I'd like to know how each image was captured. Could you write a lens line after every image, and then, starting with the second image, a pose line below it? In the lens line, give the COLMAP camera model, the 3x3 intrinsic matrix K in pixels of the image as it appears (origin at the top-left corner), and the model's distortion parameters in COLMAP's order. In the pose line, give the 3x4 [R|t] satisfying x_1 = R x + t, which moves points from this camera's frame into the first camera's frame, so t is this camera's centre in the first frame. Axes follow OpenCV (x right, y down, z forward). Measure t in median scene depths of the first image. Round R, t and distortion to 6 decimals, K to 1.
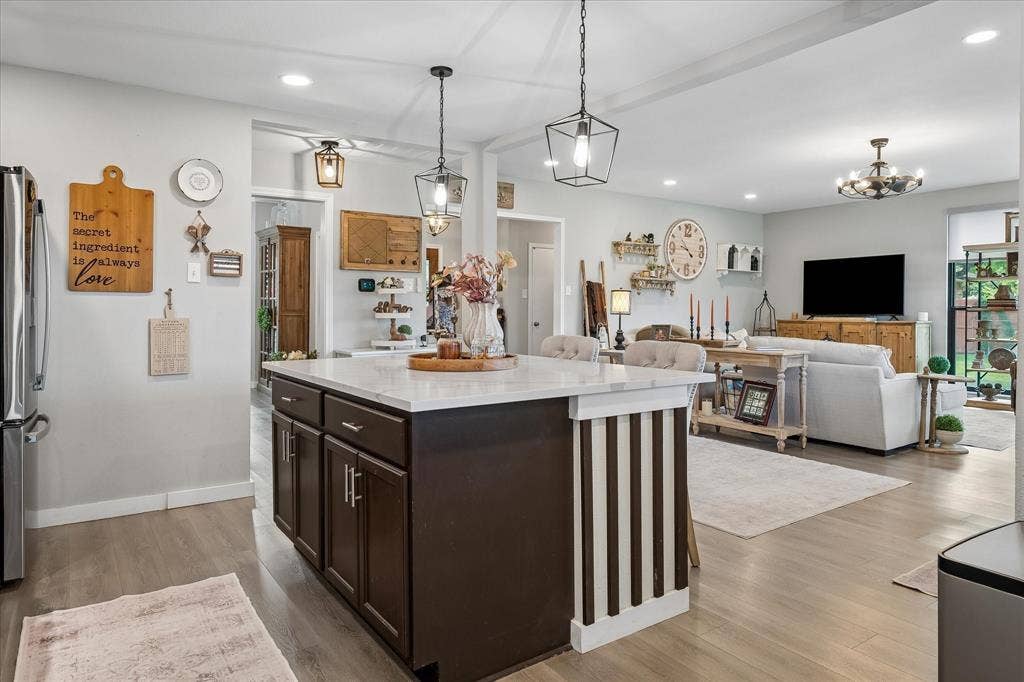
lens RADIAL K [[643.0, 0, 516.6], [0, 643.0, 307.9], [0, 0, 1]] dist [-0.002613, -0.001122]
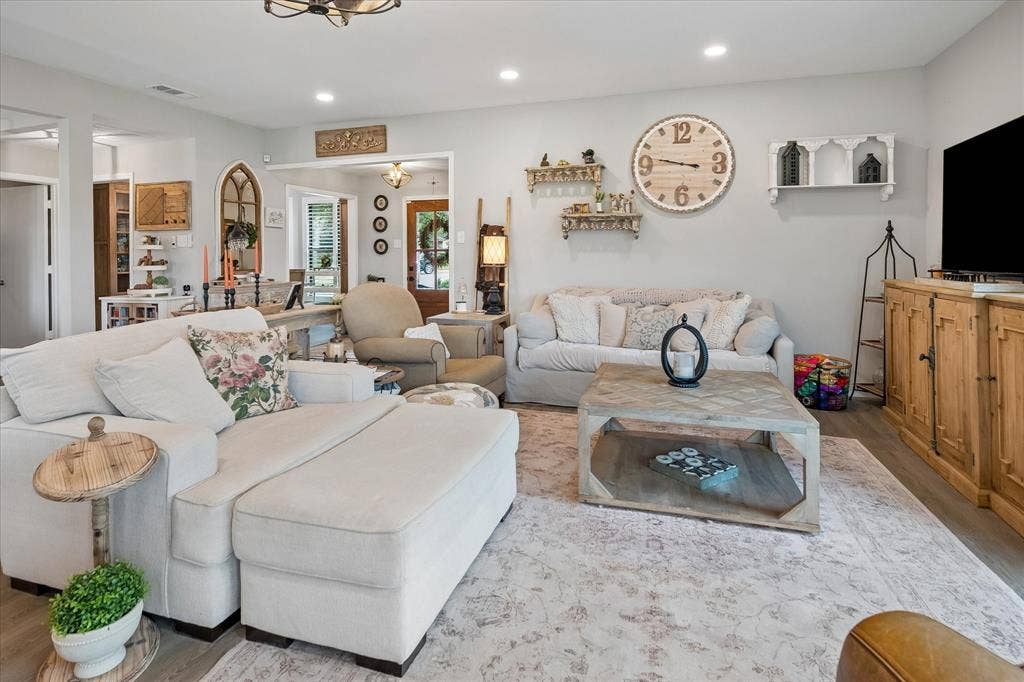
lens RADIAL K [[524.5, 0, 512.7], [0, 524.5, 252.3], [0, 0, 1]] dist [-0.000323, -0.000050]
pose [[0.602900, -0.009144, -0.797764, 0.951134], [0.010021, 0.999942, -0.003887, -0.006338], [0.797754, -0.005651, 0.602957, 0.929006]]
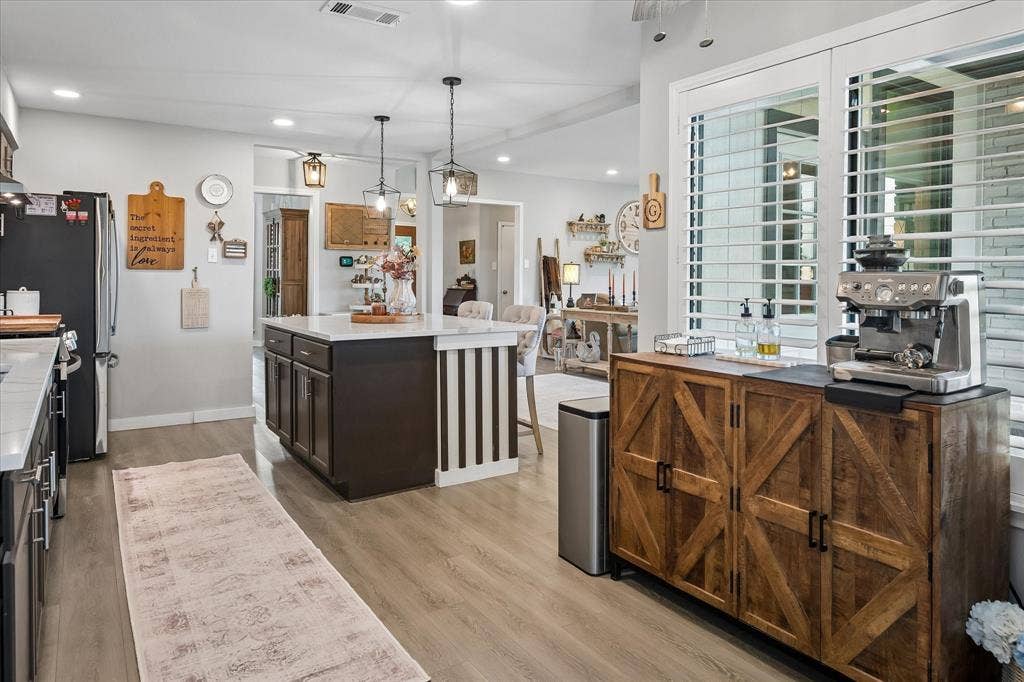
lens RADIAL K [[654.4, 0, 514.7], [0, 654.4, 278.9], [0, 0, 1]] dist [-0.002922, 0.000044]
pose [[0.999643, 0.003246, -0.026509, 0.130570], [-0.003093, 0.999978, 0.005790, -0.009375], [0.026528, -0.005706, 0.999632, -0.274160]]
